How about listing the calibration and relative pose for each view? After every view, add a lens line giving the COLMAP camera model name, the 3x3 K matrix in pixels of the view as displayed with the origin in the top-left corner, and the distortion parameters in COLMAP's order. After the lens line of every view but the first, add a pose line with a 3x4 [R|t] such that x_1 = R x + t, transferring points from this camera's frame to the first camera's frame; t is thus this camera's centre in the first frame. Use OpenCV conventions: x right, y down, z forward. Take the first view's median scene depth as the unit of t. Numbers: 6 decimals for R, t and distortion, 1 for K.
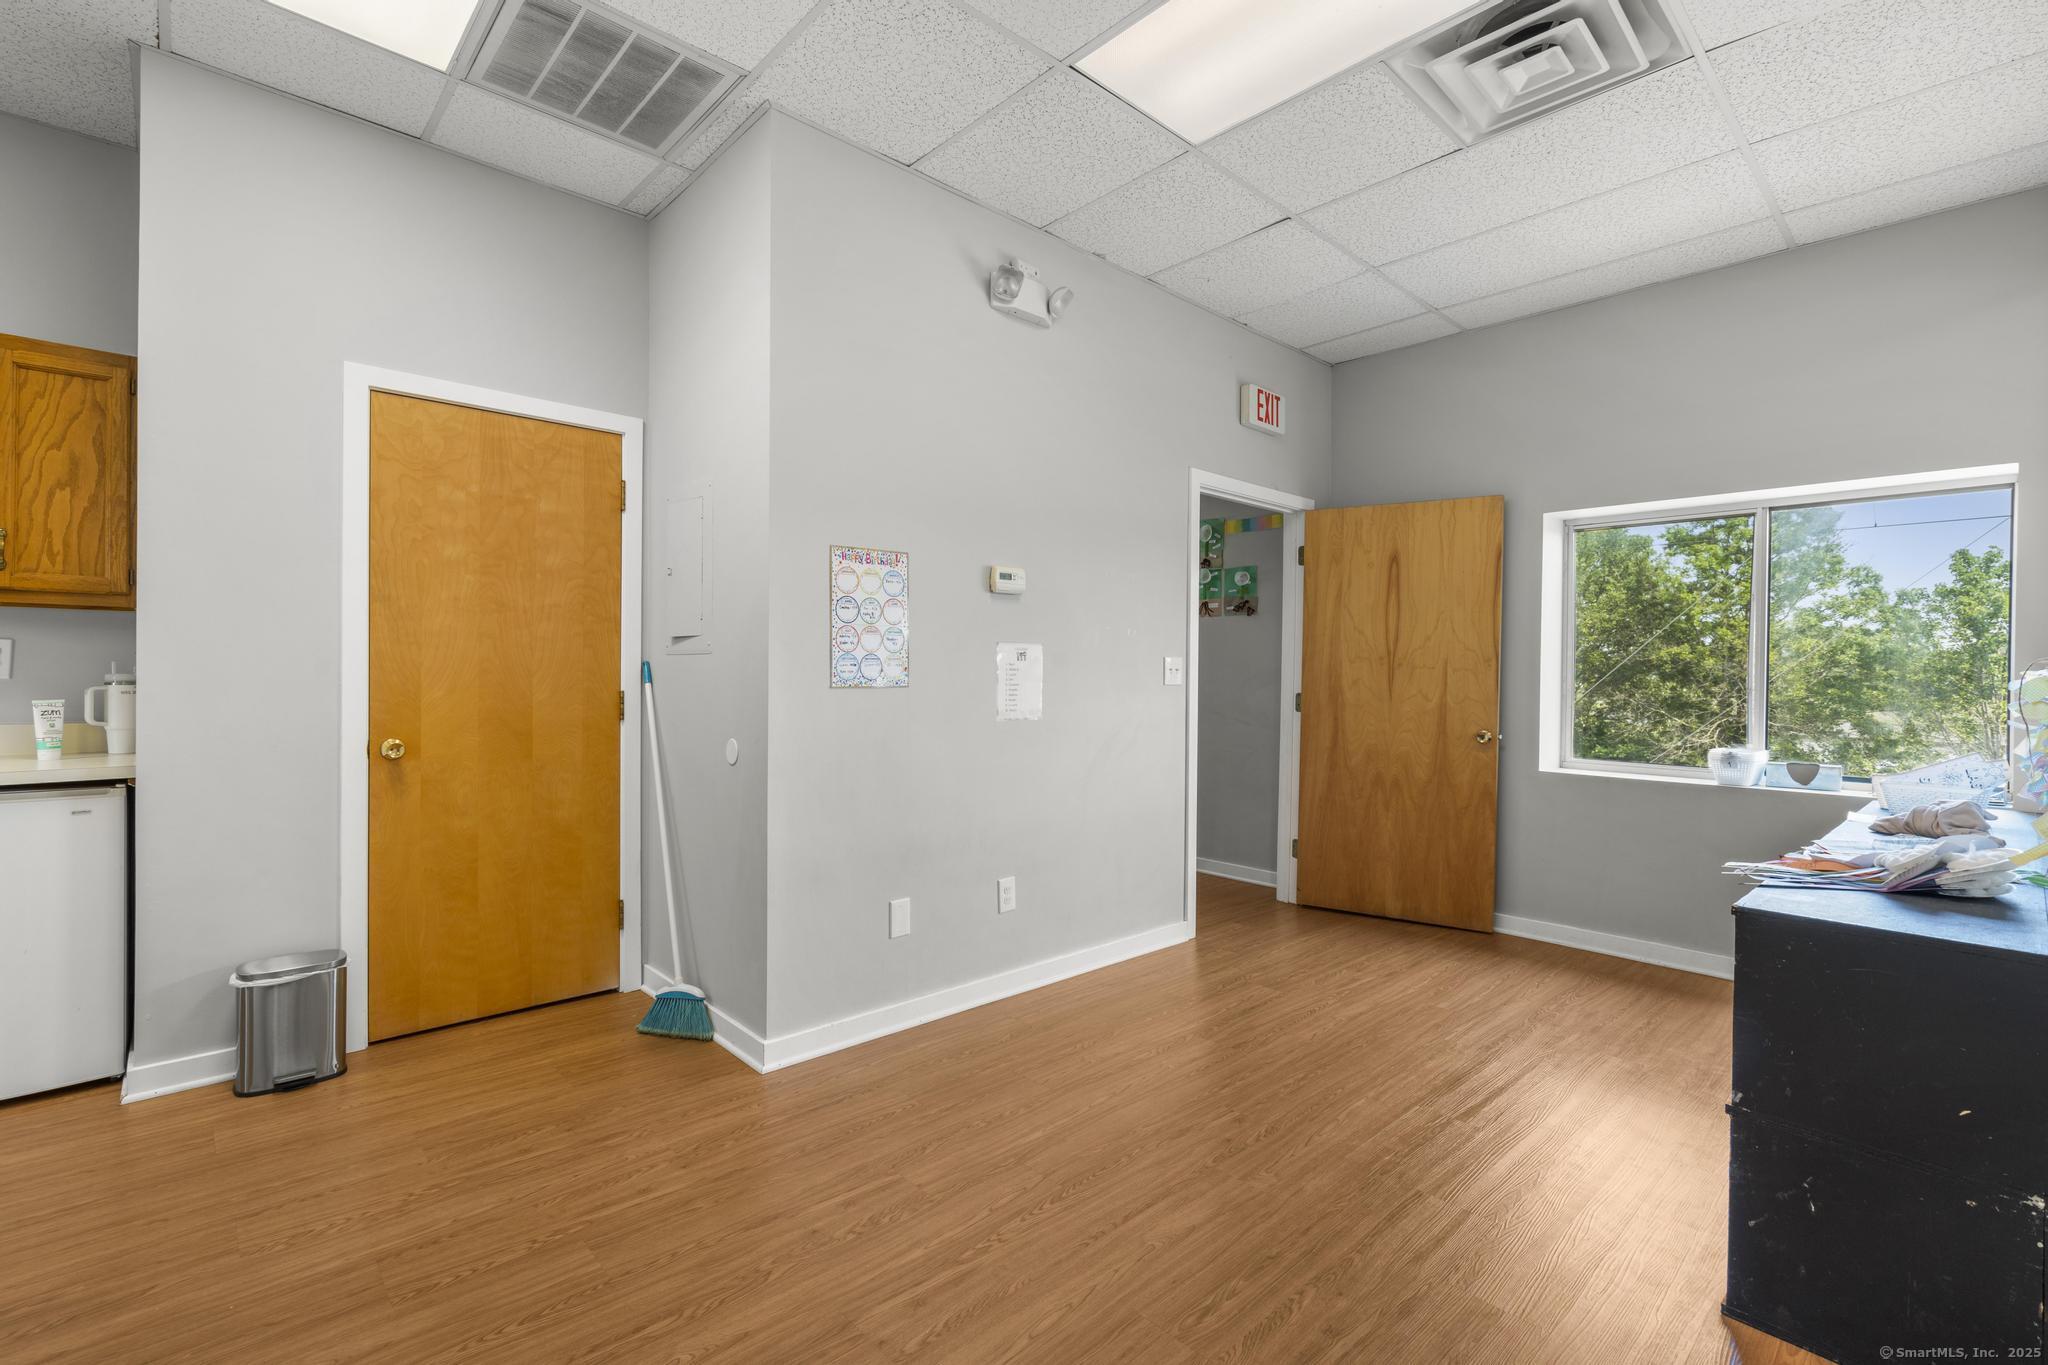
lens RADIAL K [[919.7, 0, 1019.1], [0, 919.7, 681.5], [0, 0, 1]] dist [-0.002870, 0.000726]
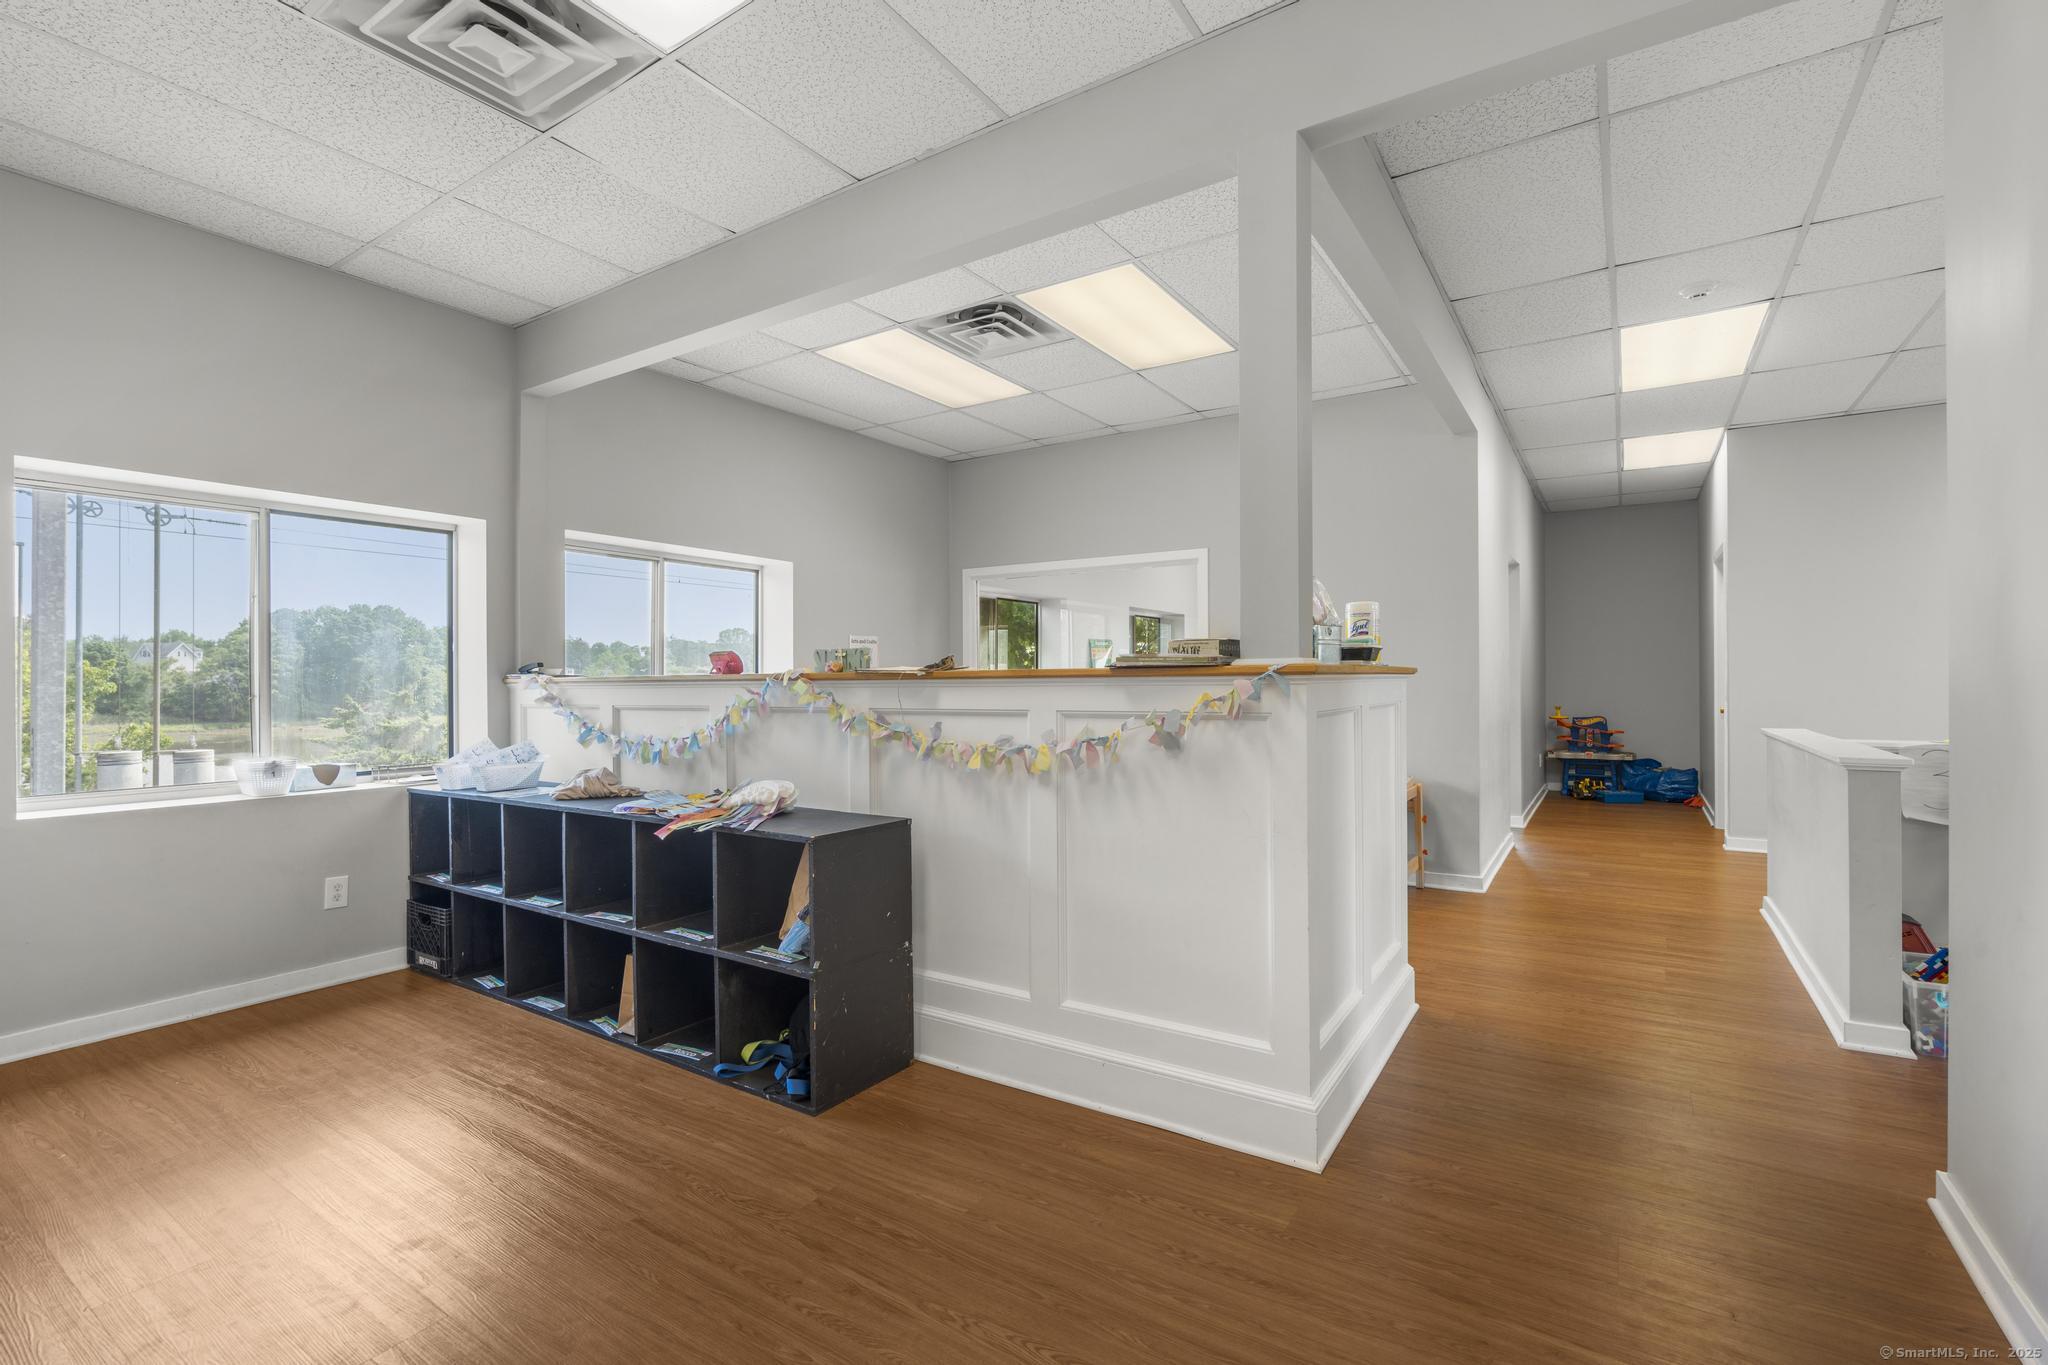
lens RADIAL K [[919.7, 0, 1019.1], [0, 919.7, 681.5], [0, 0, 1]] dist [-0.002870, 0.000726]
pose [[-0.232051, -0.012931, 0.972618, -0.450802], [0.012406, 0.999791, 0.016253, -0.016113], [-0.972624, 0.015838, -0.231842, 0.624766]]
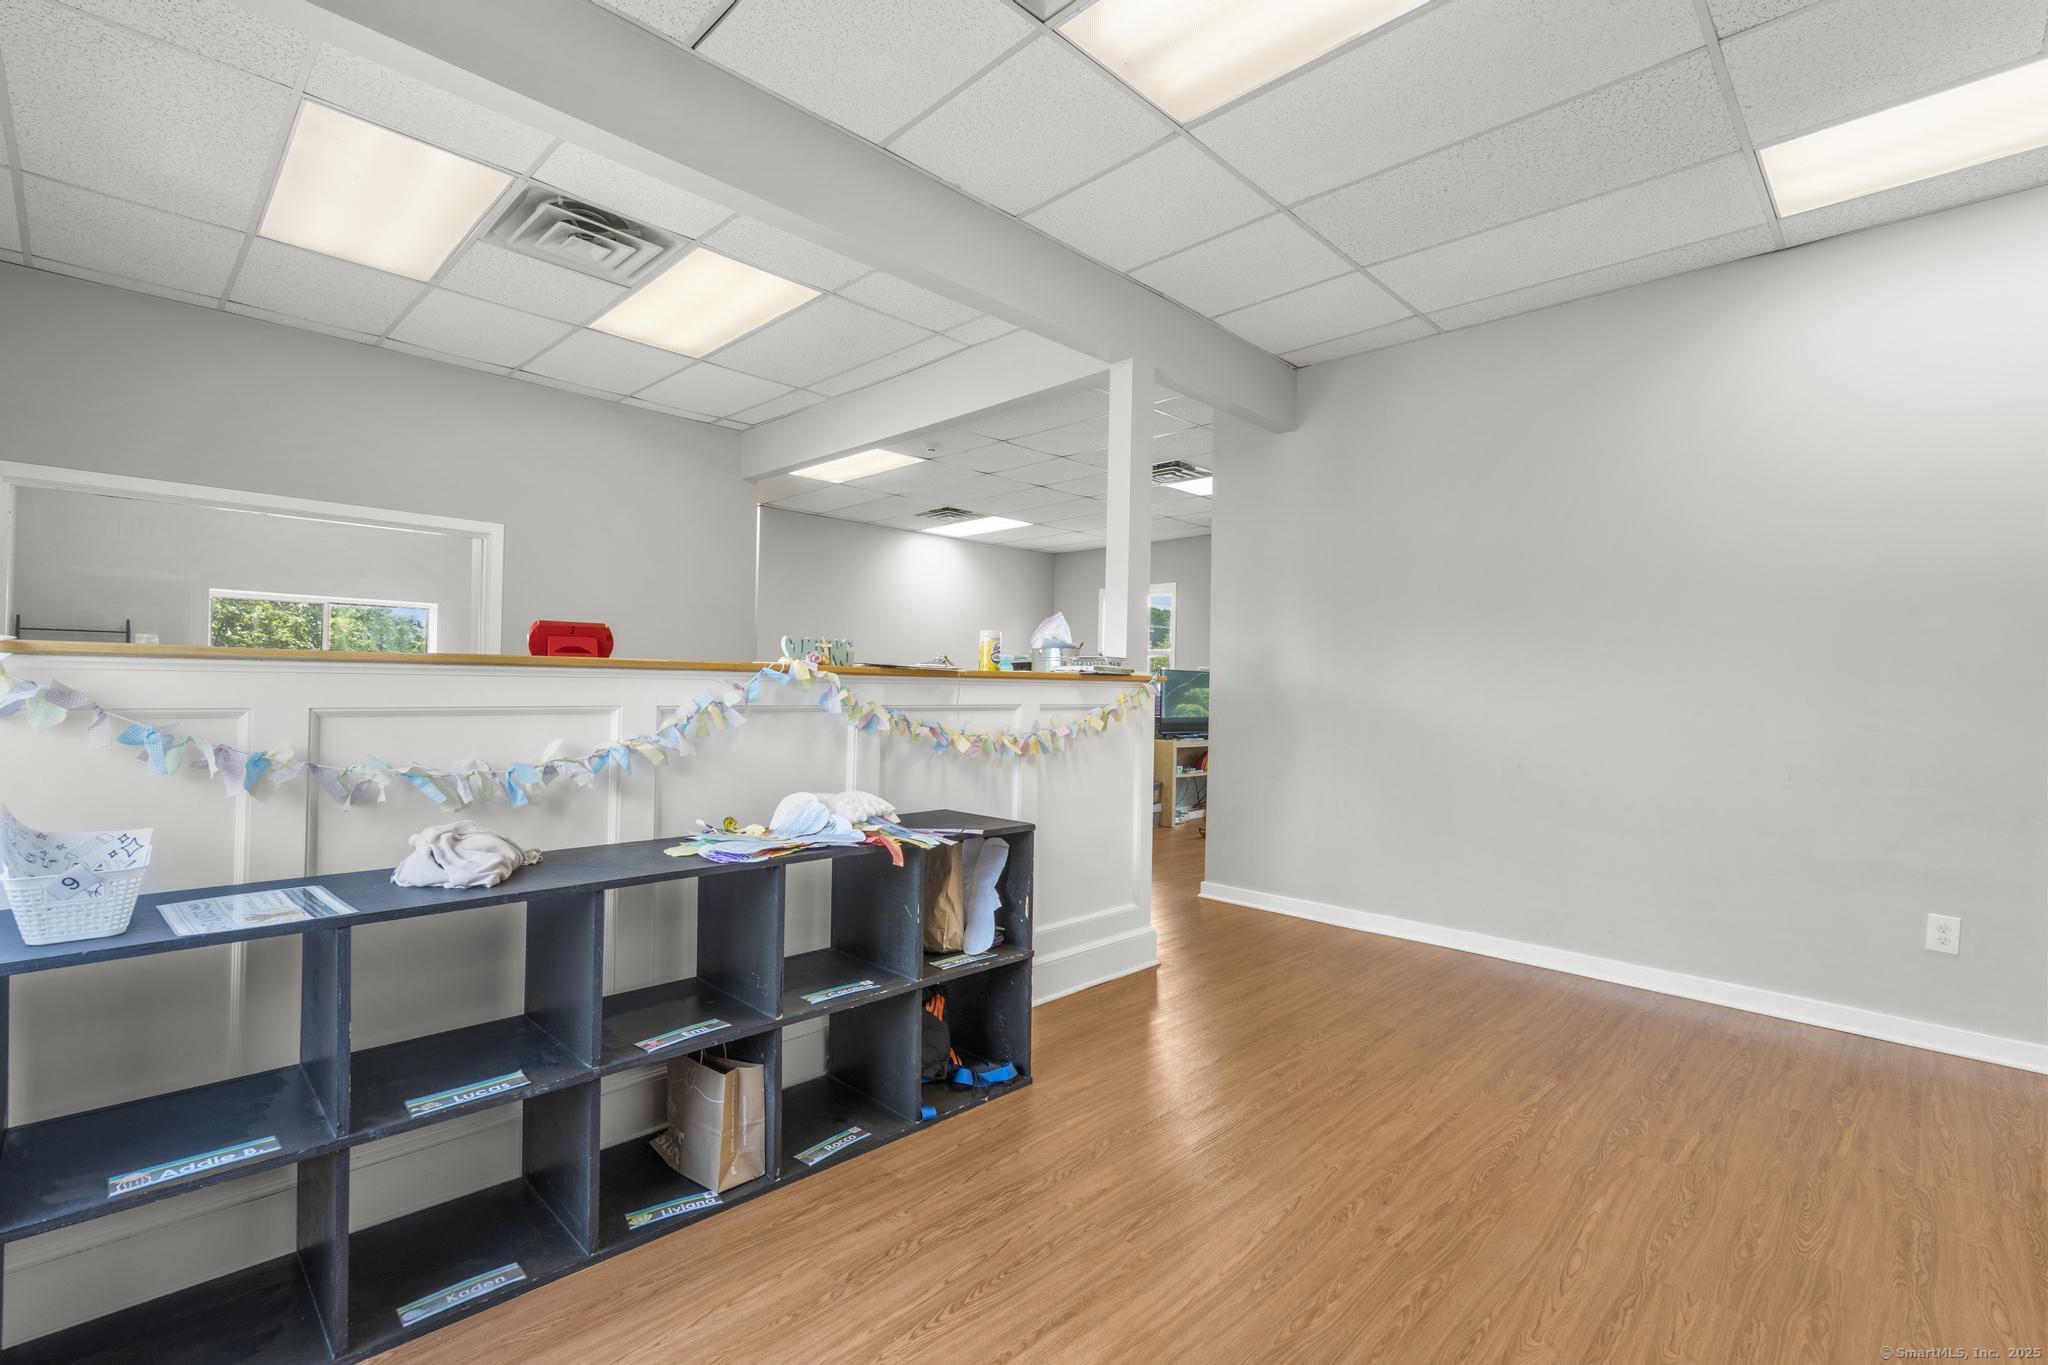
lens RADIAL K [[919.7, 0, 1019.1], [0, 919.7, 681.5], [0, 0, 1]] dist [-0.002870, 0.000726]
pose [[-0.998823, -0.030997, -0.037312, 0.537889], [-0.031068, 0.999516, 0.001327, -0.001908], [0.037253, 0.002485, -0.999303, 1.594472]]
